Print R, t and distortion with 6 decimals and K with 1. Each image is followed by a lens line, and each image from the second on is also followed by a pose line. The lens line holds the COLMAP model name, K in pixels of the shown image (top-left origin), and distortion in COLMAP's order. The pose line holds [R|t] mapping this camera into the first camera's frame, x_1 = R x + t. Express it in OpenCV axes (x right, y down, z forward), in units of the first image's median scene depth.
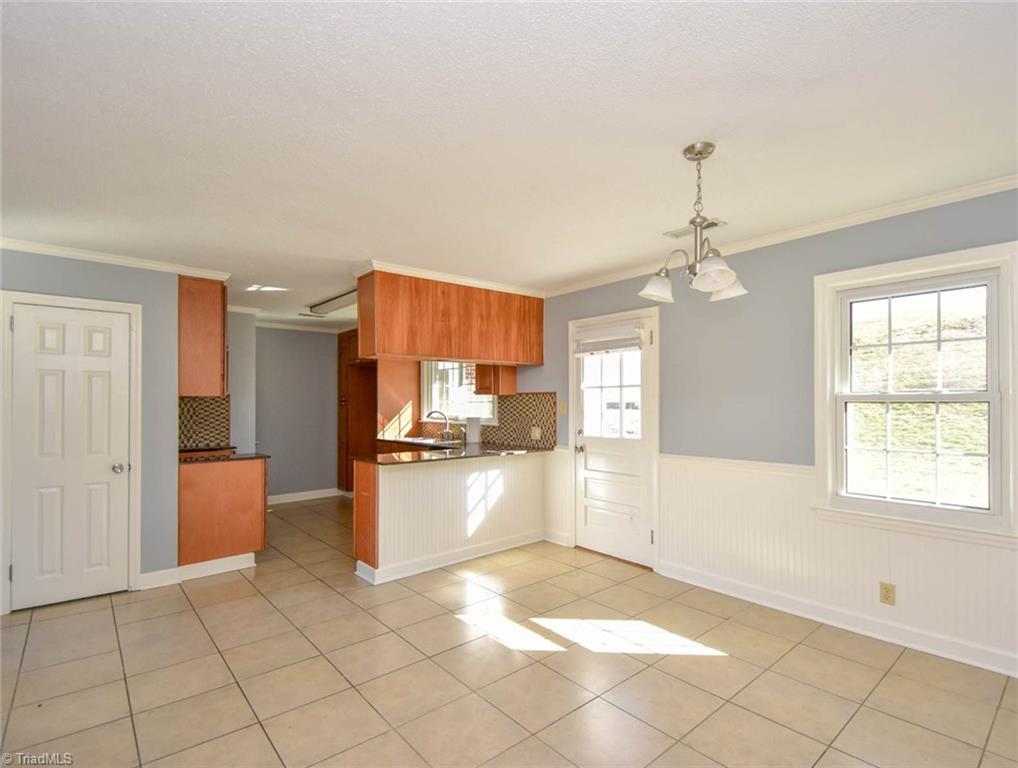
lens RADIAL K [[497.1, 0, 518.7], [0, 497.1, 393.5], [0, 0, 1]] dist [0.035502, -0.022791]
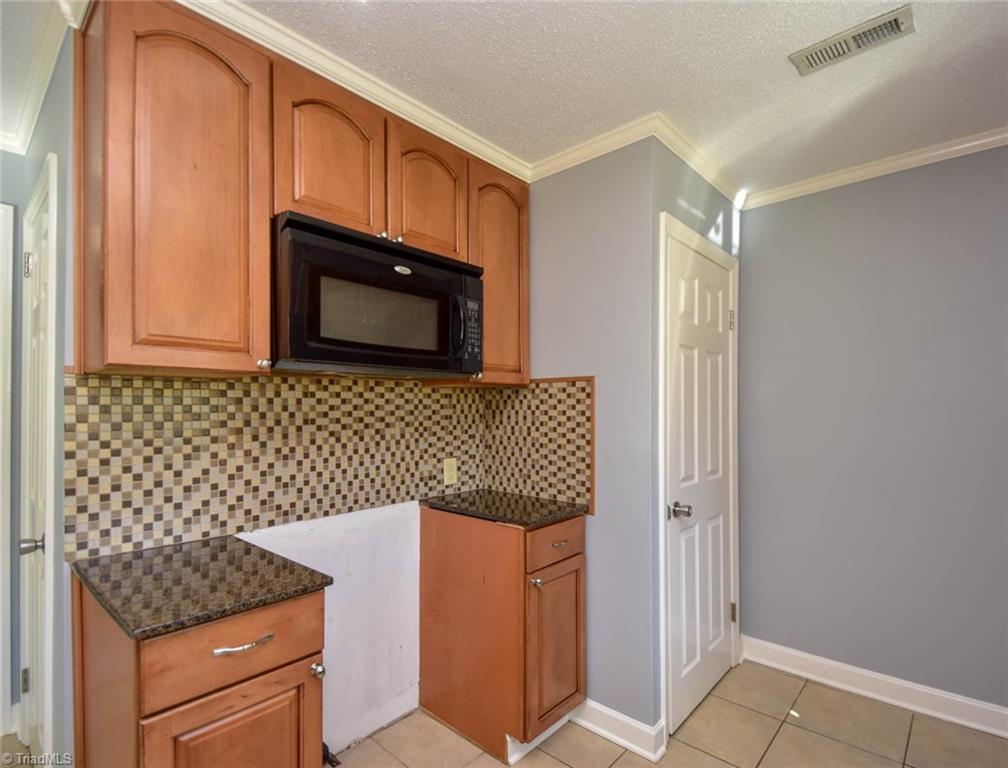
lens RADIAL K [[494.9, 0, 504.2], [0, 494.9, 405.4], [0, 0, 1]] dist [0.001389, -0.000010]
pose [[0.105349, -0.007356, -0.994408, -0.256728], [0.021252, 0.999761, -0.005144, 0.030717], [0.994208, -0.020592, 0.105481, 1.108190]]
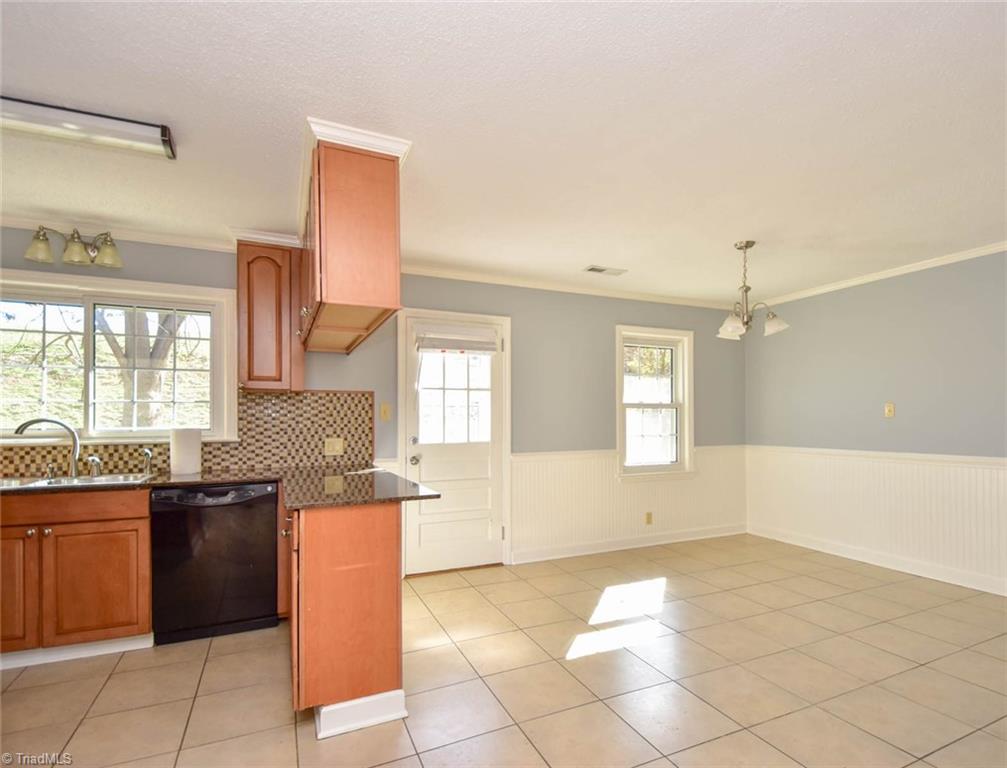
lens RADIAL K [[503.5, 0, 510.7], [0, 503.5, 414.4], [0, 0, 1]] dist [0.038027, -0.028408]
pose [[0.283311, 0.009327, 0.958983, -0.678654], [-0.014868, 0.999875, -0.005332, 0.036811], [-0.958913, -0.012747, 0.283414, 0.613392]]
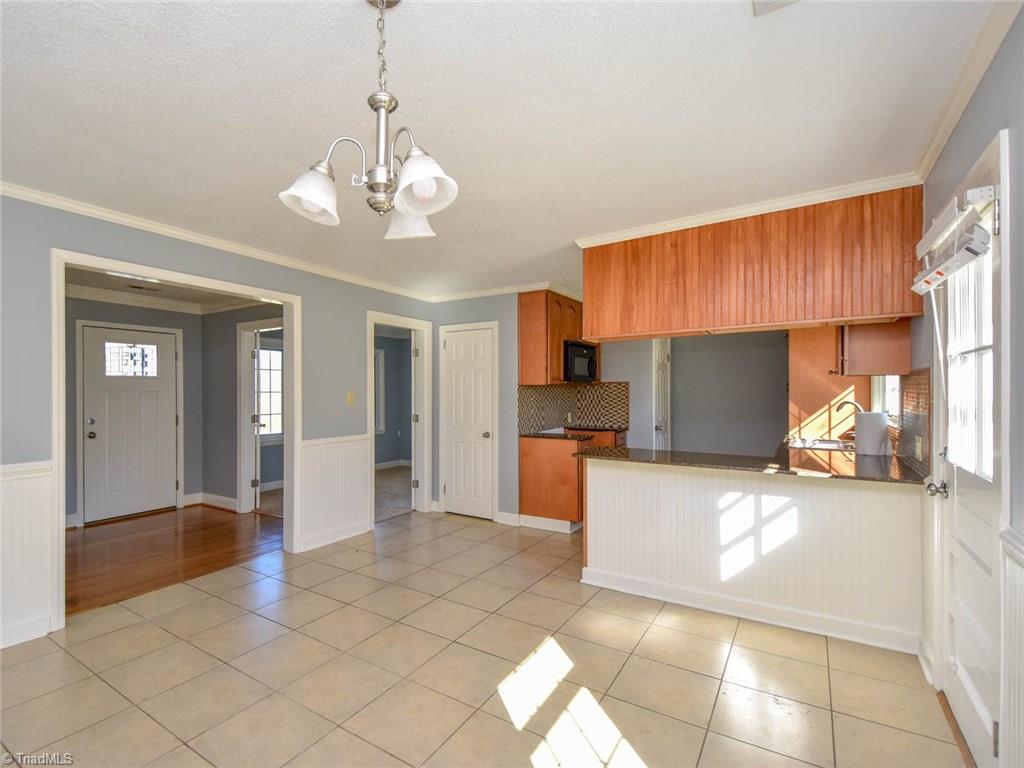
lens RADIAL K [[499.4, 0, 455.5], [0, 499.4, 391.3], [0, 0, 1]] dist [0.035805, -0.000045]
pose [[0.243537, 0.001983, -0.969890, 0.486602], [0.023583, 0.999690, 0.007966, 0.005909], [0.969605, -0.024813, 0.243415, 0.457655]]
